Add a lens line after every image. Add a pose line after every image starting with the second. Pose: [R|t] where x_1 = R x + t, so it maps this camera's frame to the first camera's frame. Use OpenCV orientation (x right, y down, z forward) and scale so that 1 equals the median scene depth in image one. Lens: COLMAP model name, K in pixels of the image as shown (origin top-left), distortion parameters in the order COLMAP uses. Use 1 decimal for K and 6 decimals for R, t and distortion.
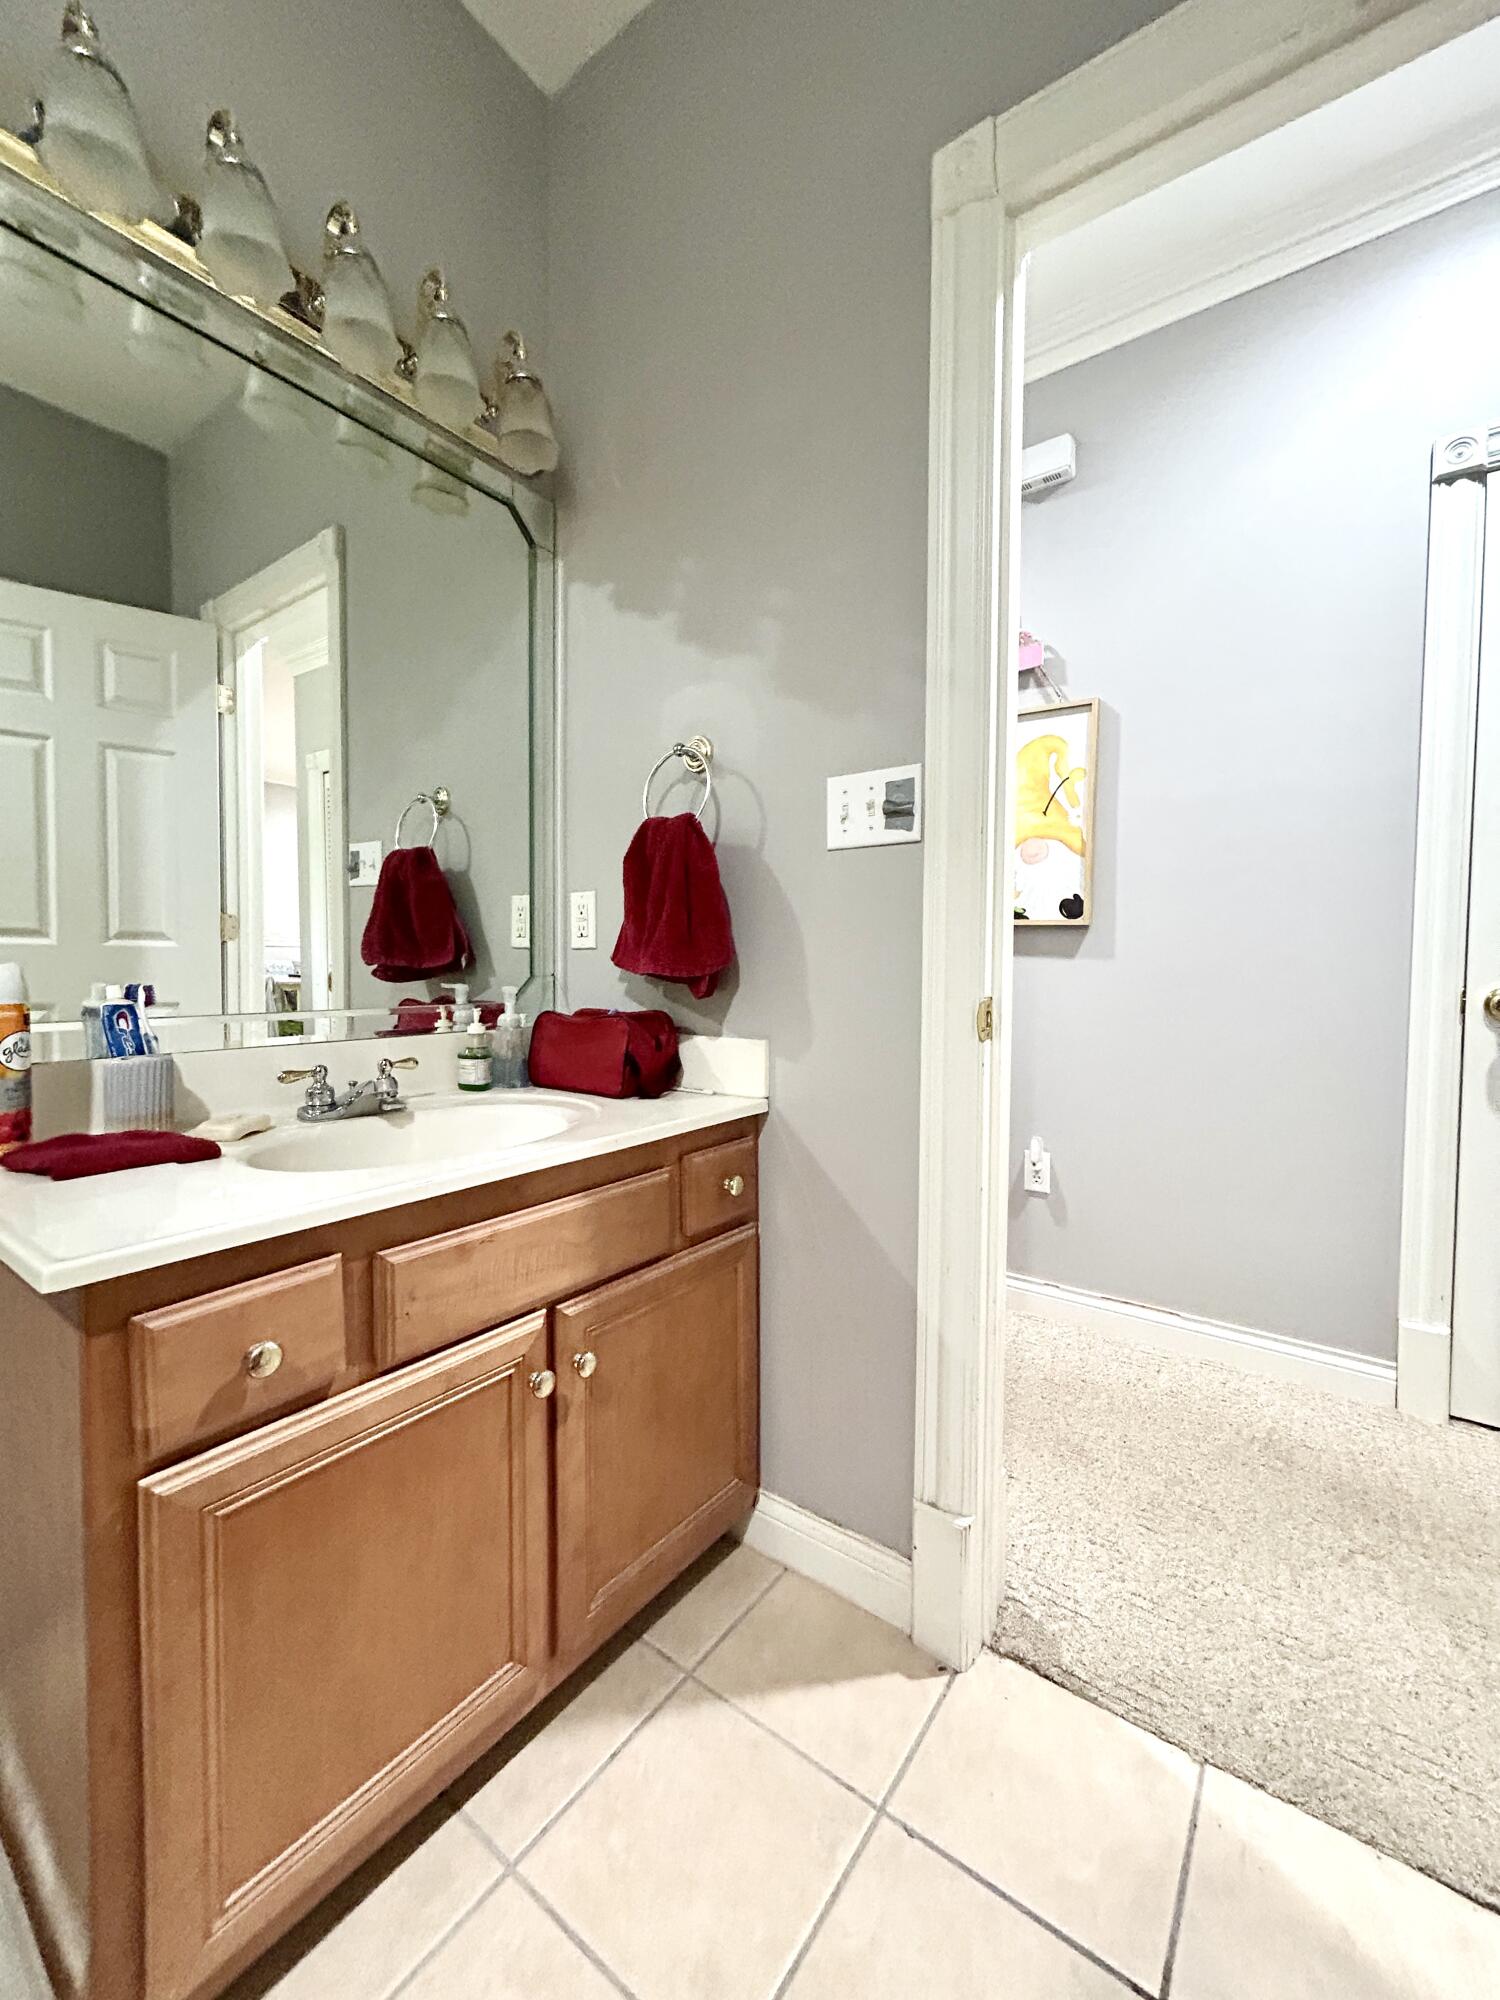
lens RADIAL K [[805.4, 0, 750.8], [0, 805.4, 995.0], [0, 0, 1]] dist [0.000383, -0.000033]
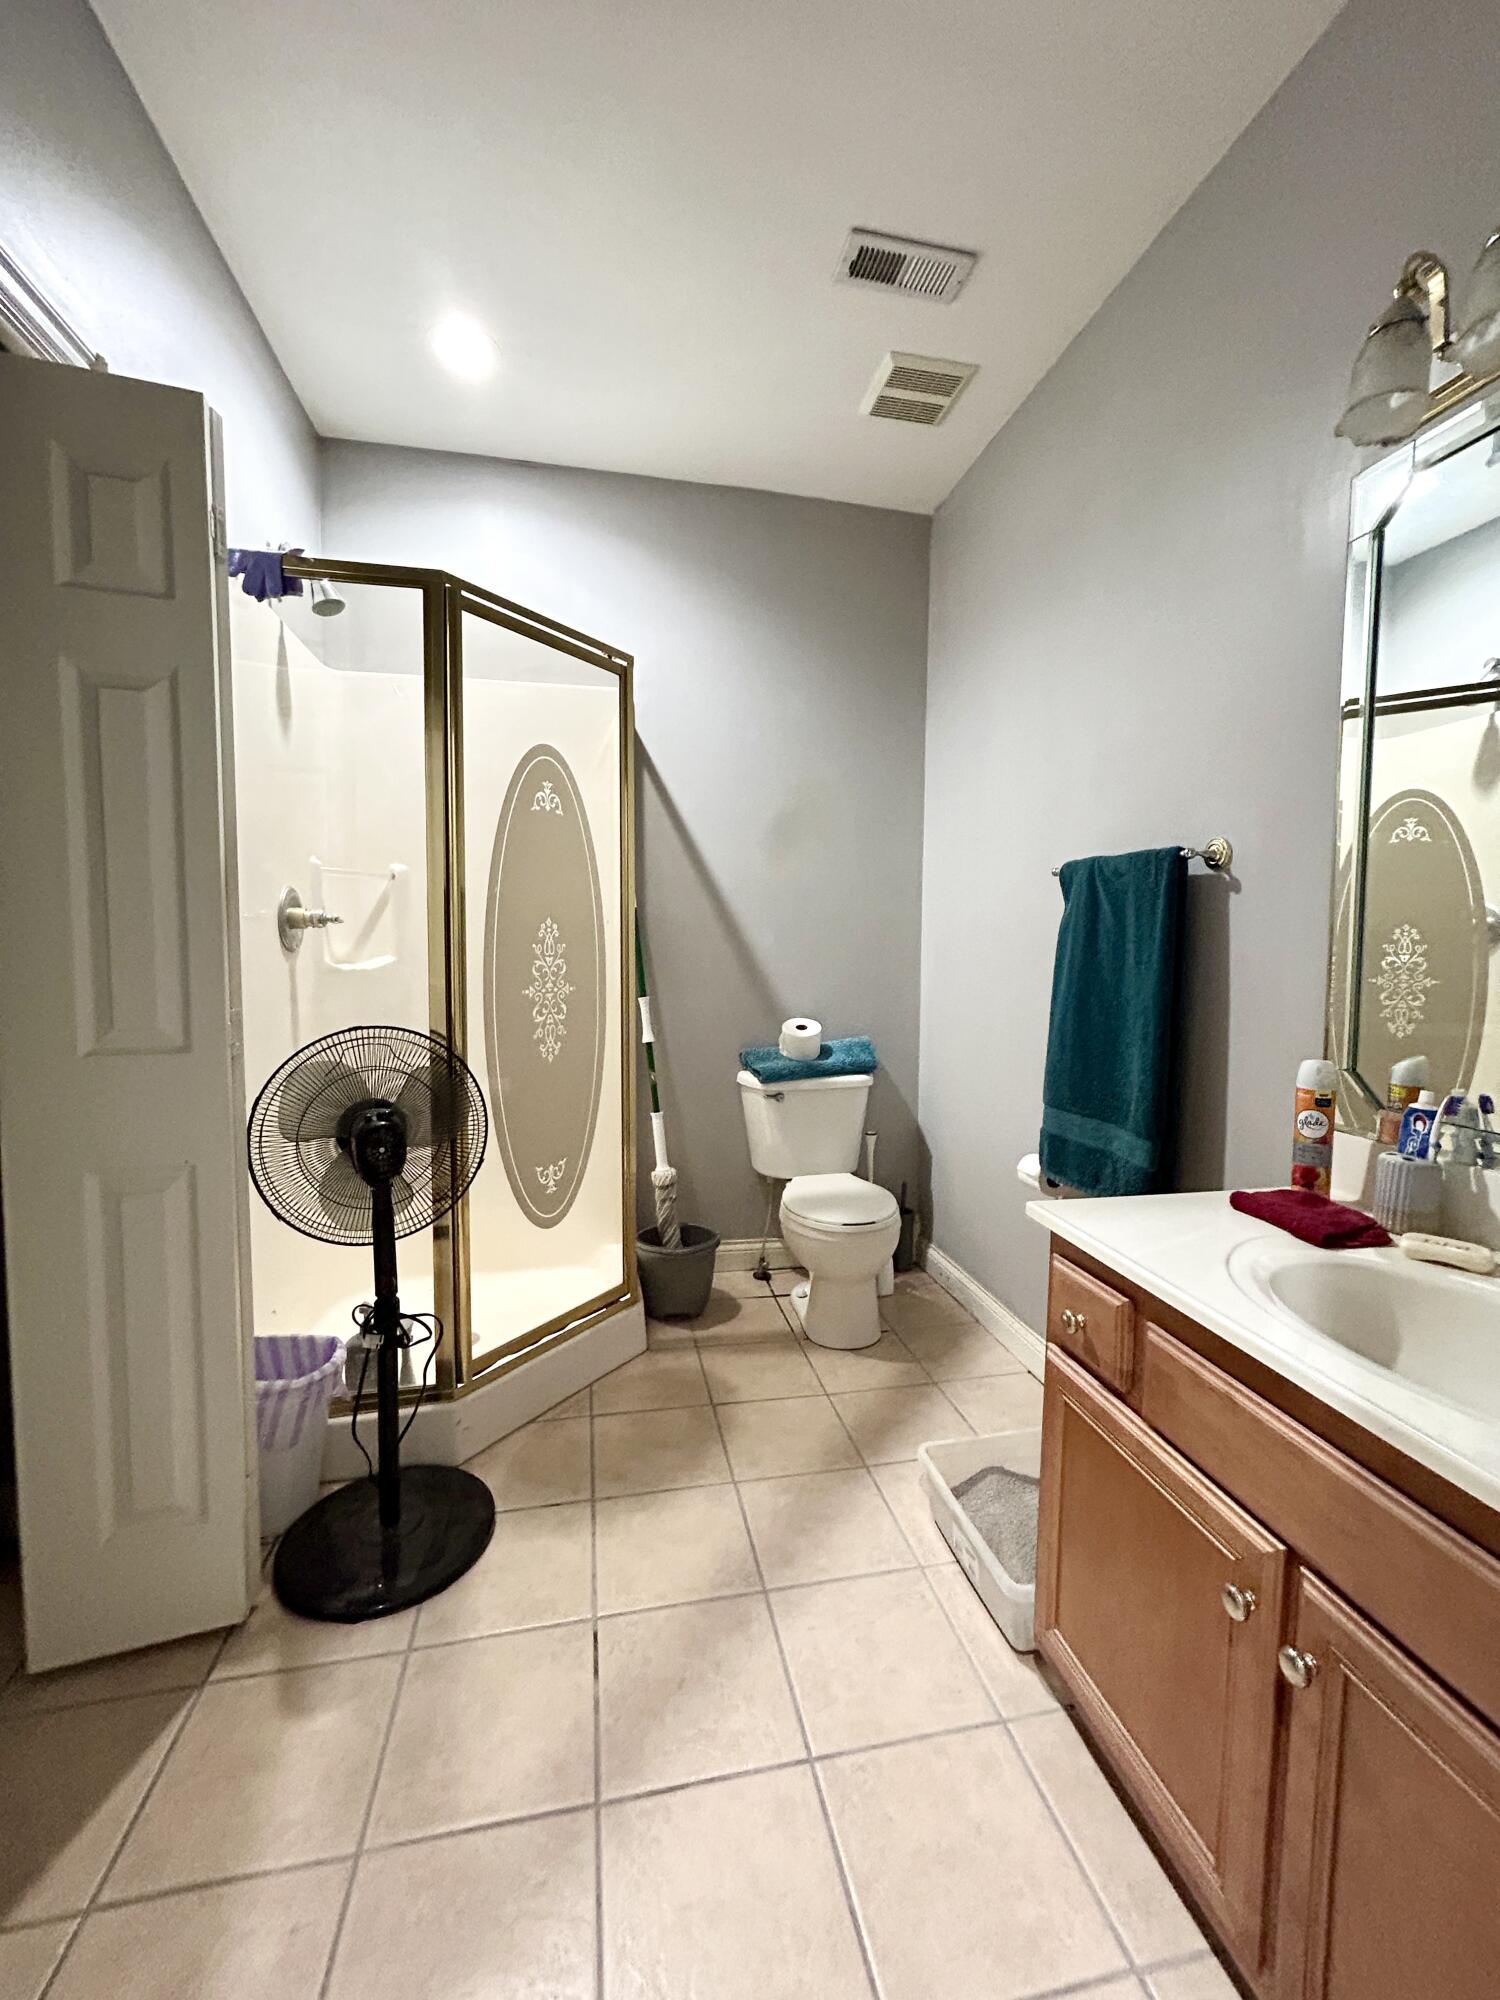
lens RADIAL K [[805.4, 0, 751.1], [0, 805.4, 996.6], [0, 0, 1]] dist [0.000383, -0.000033]
pose [[-0.667570, 0.042044, -0.743359, 0.752443], [-0.041981, 0.994690, 0.093960, -0.240461], [0.743363, 0.093932, -0.662260, 1.202277]]
